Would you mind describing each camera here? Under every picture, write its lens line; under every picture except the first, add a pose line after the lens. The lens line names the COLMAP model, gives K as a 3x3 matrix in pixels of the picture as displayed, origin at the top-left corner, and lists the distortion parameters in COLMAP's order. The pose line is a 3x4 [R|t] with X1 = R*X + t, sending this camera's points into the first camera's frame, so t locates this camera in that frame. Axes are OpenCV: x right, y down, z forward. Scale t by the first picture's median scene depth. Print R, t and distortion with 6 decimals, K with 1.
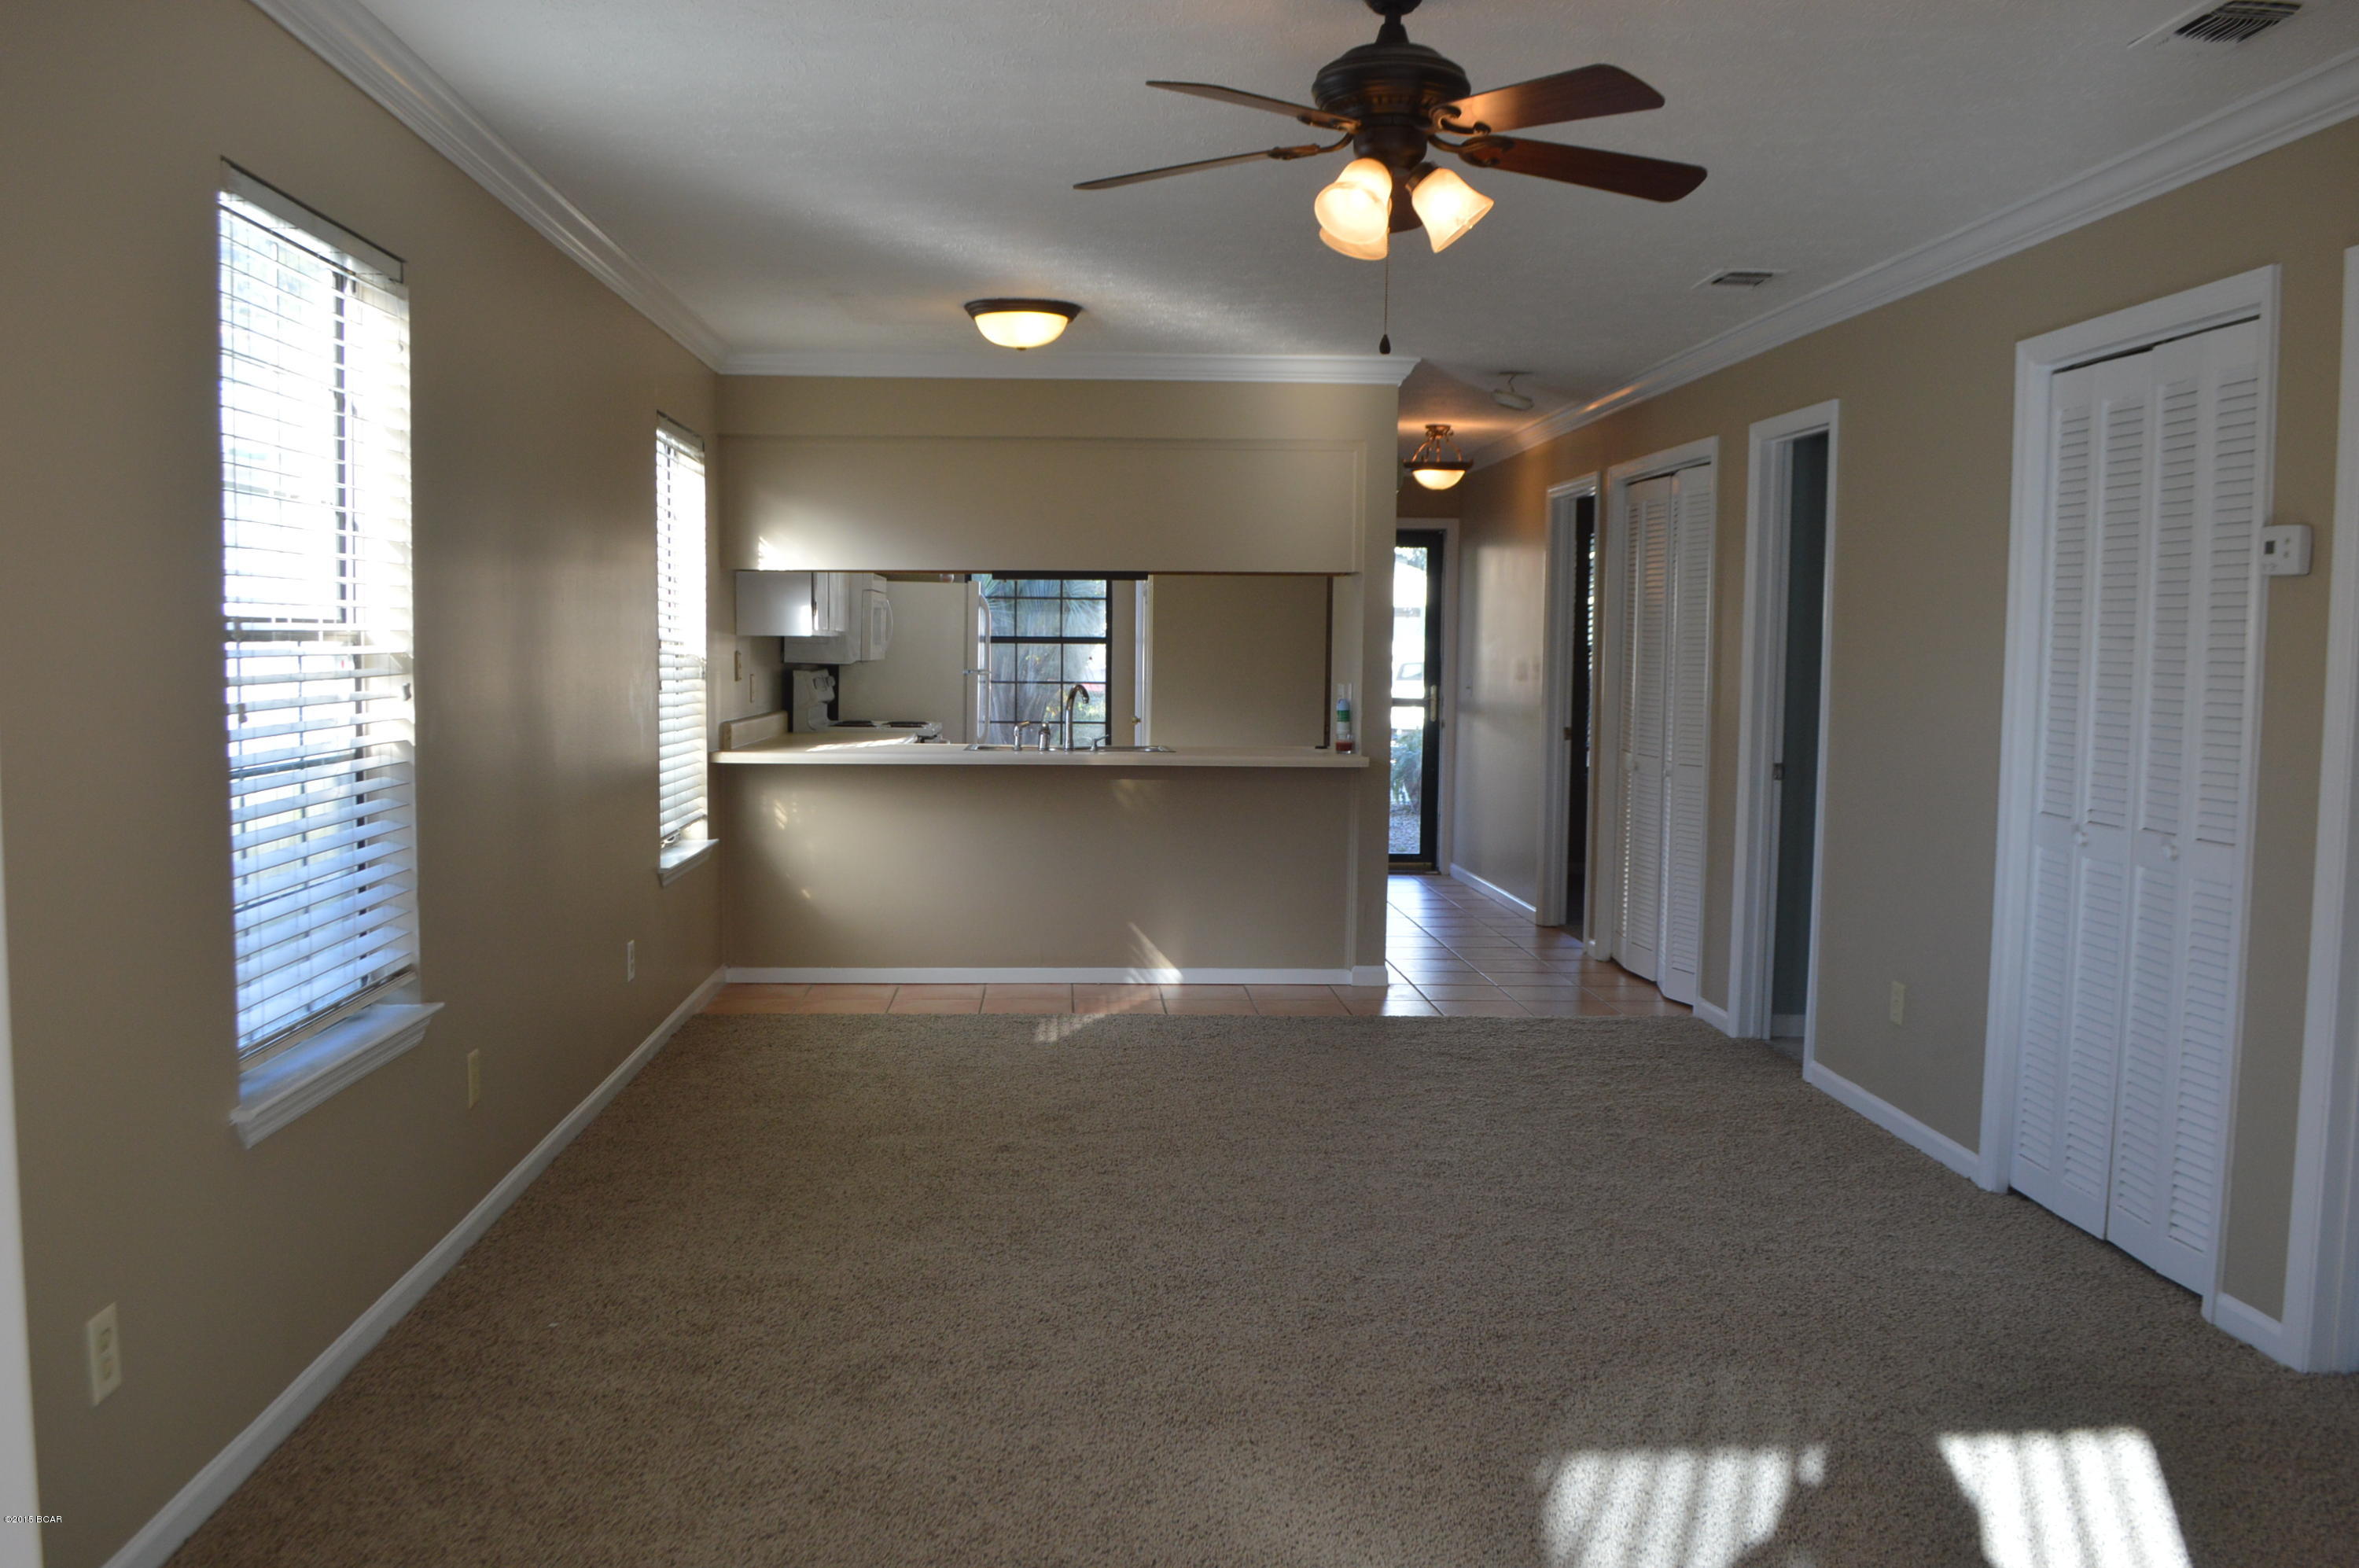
lens RADIAL K [[1965.6, 0, 1173.4], [0, 1965.6, 773.8], [0, 0, 1]] dist [-0.081500, 0.017777]
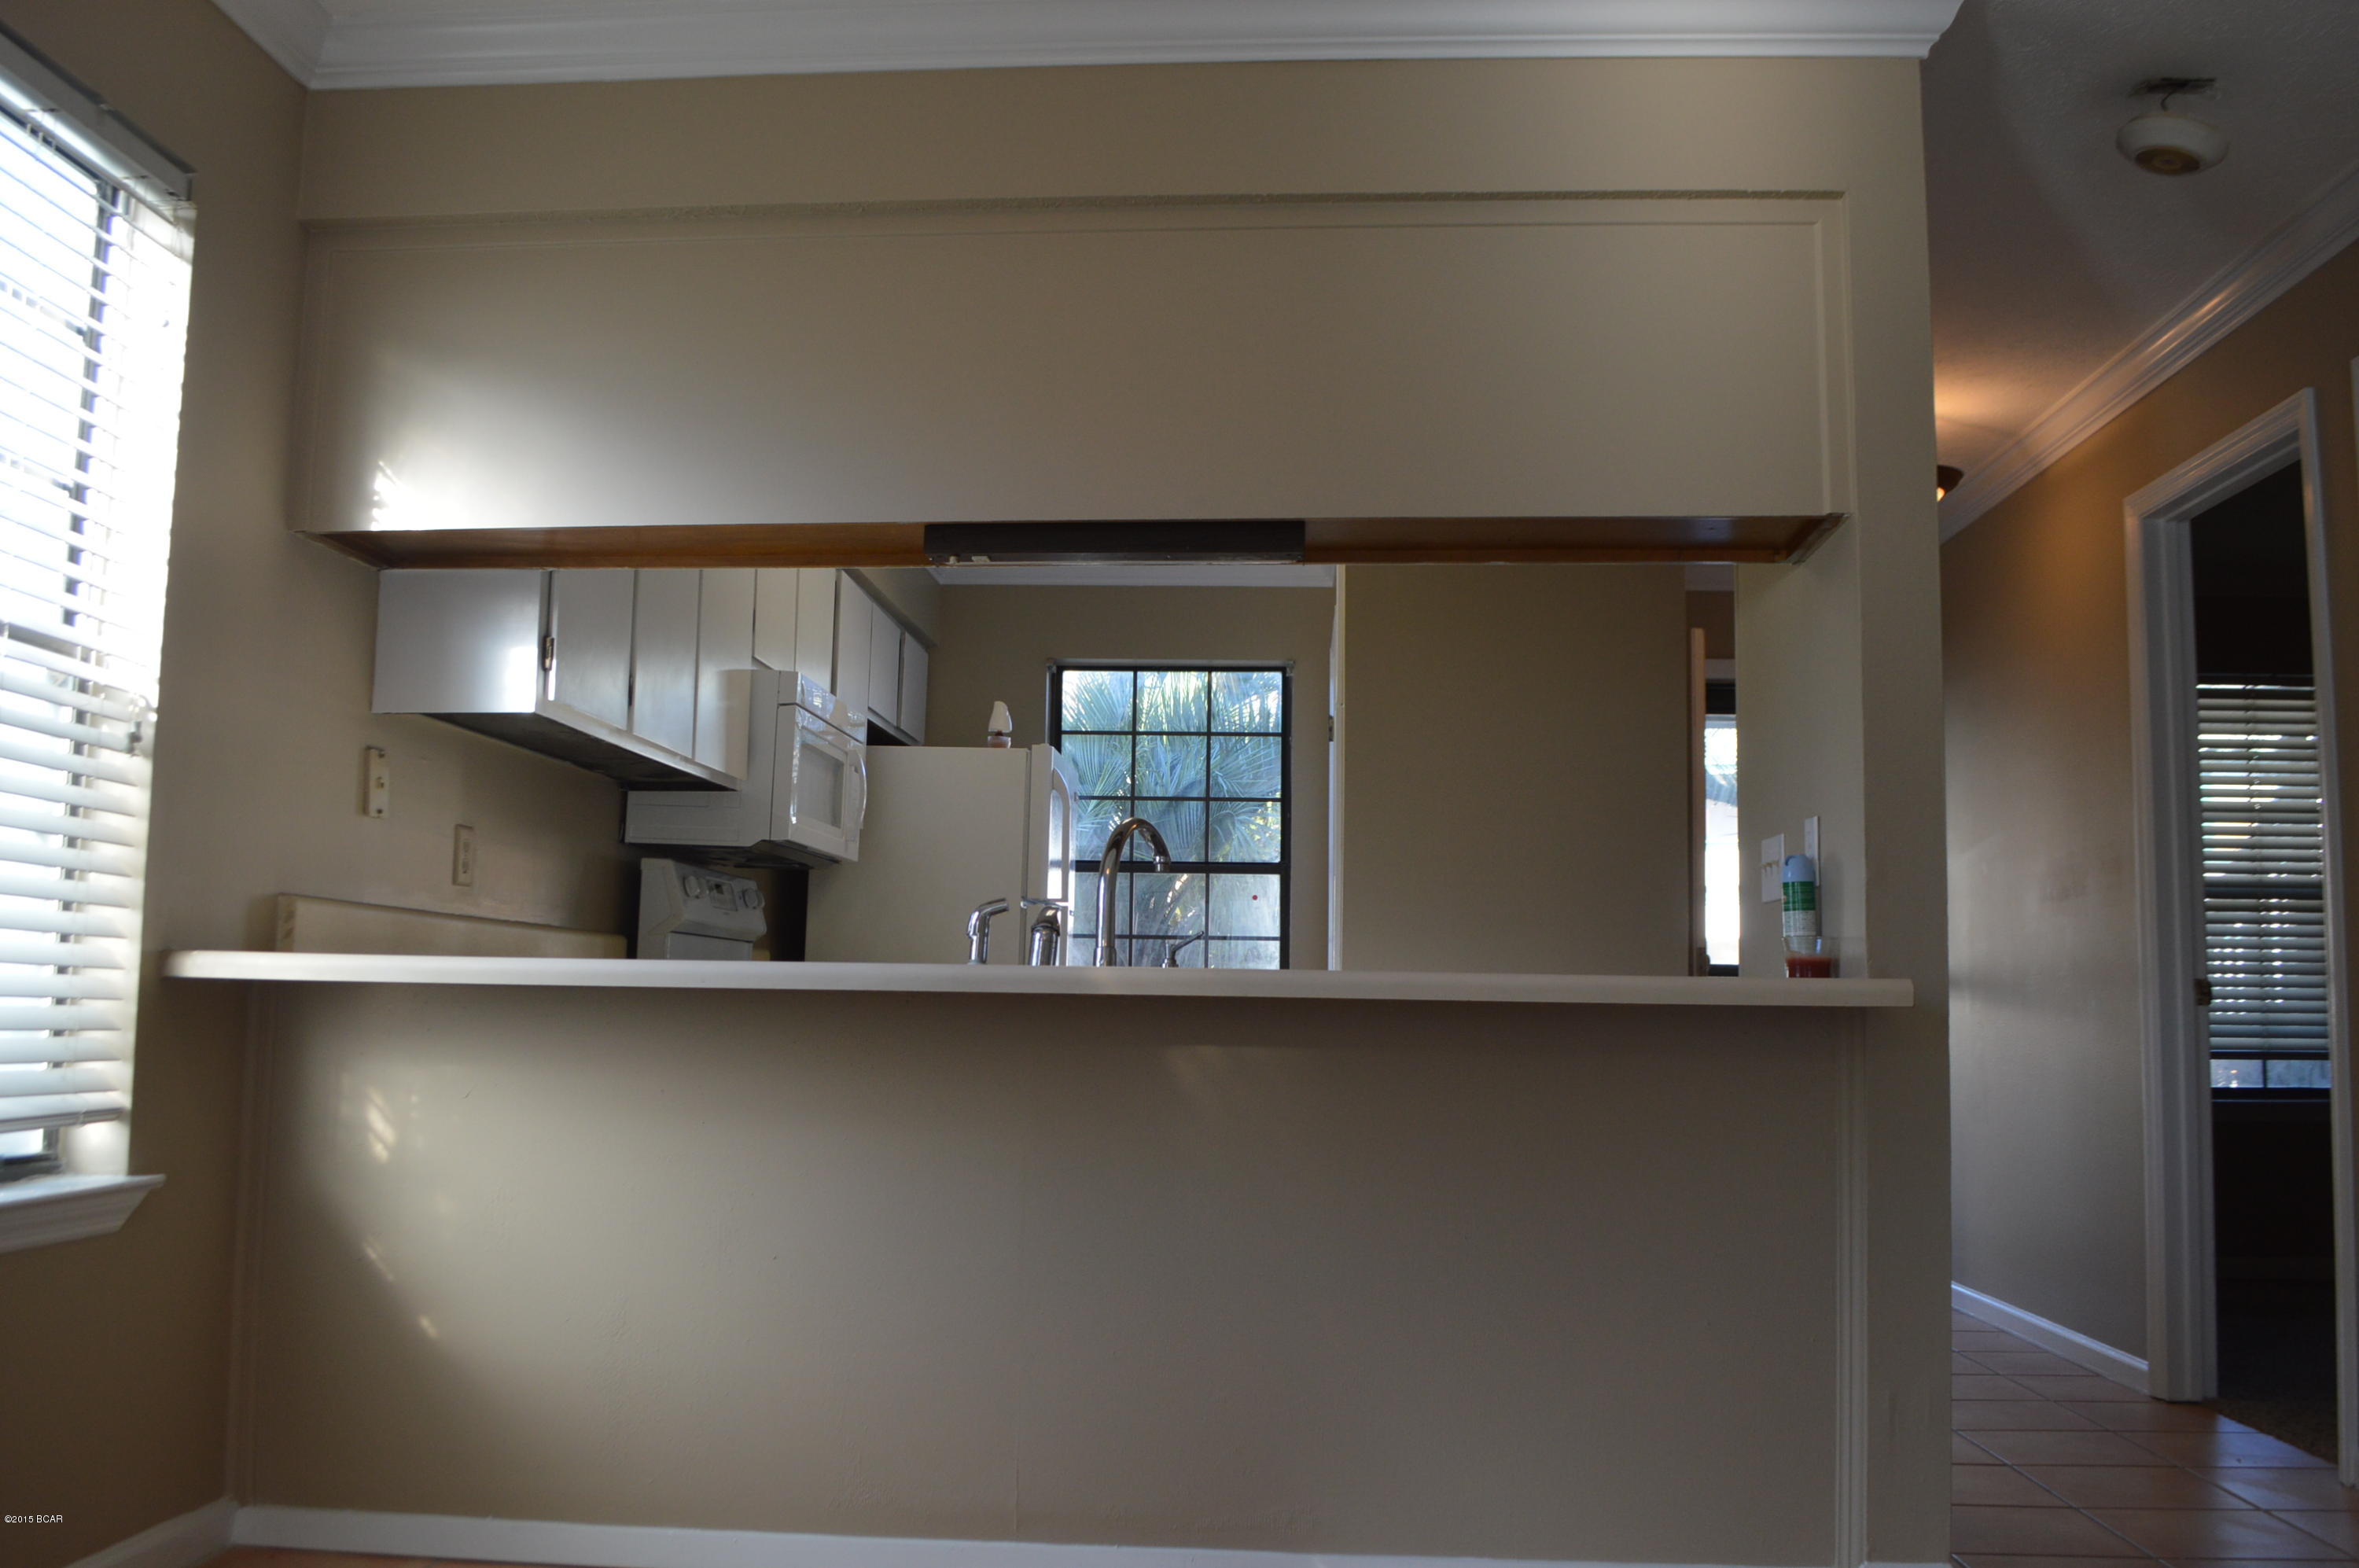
lens RADIAL K [[1965.6, 0, 1181.1], [0, 1965.6, 790.7], [0, 0, 1]] dist [-0.081500, 0.017777]
pose [[0.992856, -0.006174, -0.119161, 0.010436], [-0.014806, 0.984567, -0.174378, 0.020888], [0.118399, 0.174897, 0.977442, 0.619076]]
